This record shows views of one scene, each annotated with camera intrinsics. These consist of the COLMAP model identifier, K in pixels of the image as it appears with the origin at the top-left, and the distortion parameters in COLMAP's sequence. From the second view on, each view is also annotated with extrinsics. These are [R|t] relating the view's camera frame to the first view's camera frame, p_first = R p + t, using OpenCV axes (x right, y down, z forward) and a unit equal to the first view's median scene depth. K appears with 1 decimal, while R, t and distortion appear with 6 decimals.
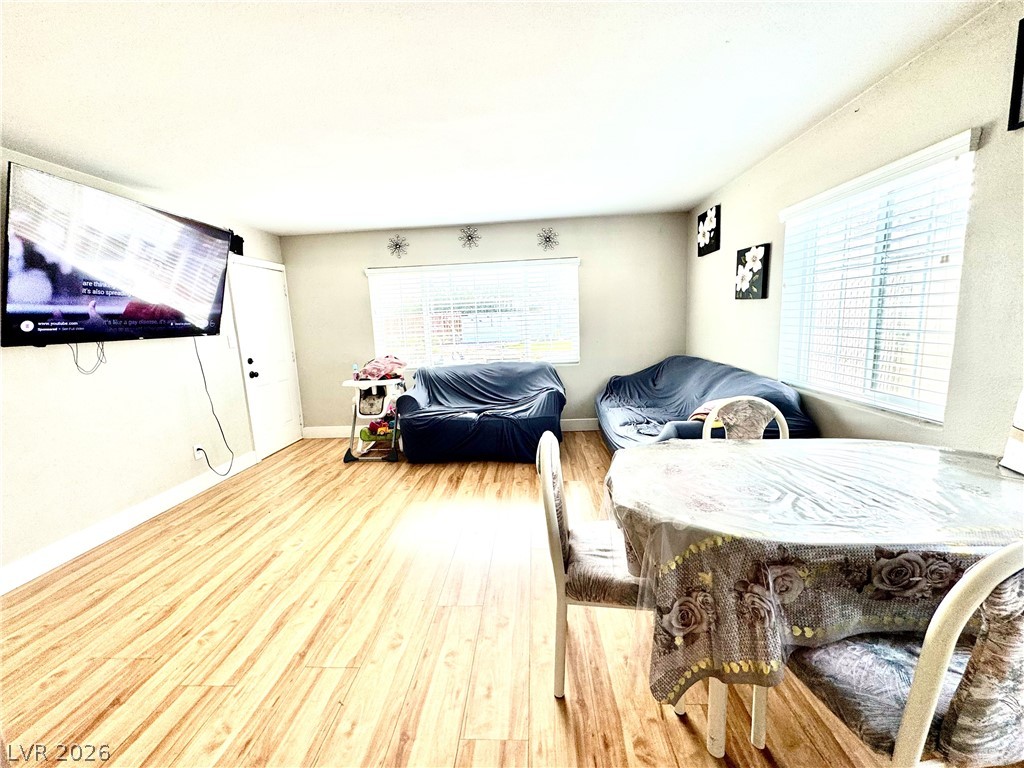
lens RADIAL K [[410.5, 0, 512.0], [0, 410.5, 384.0], [0, 0, 1]] dist [-0.044979, 0.000009]
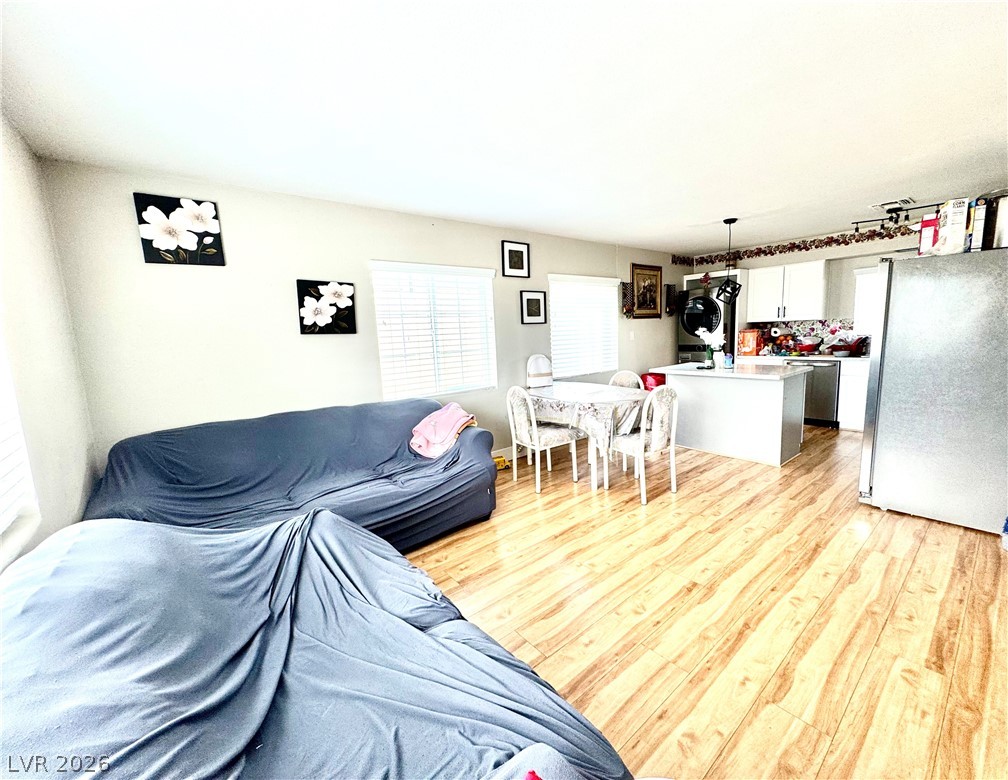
lens RADIAL K [[437.5, 0, 504.0], [0, 437.5, 390.0], [0, 0, 1]] dist [-0.000432, -0.000009]
pose [[-0.674095, -0.033003, 0.737907, -0.795658], [0.179499, 0.961736, 0.206990, -0.372490], [-0.716503, 0.271984, -0.642377, 2.356765]]
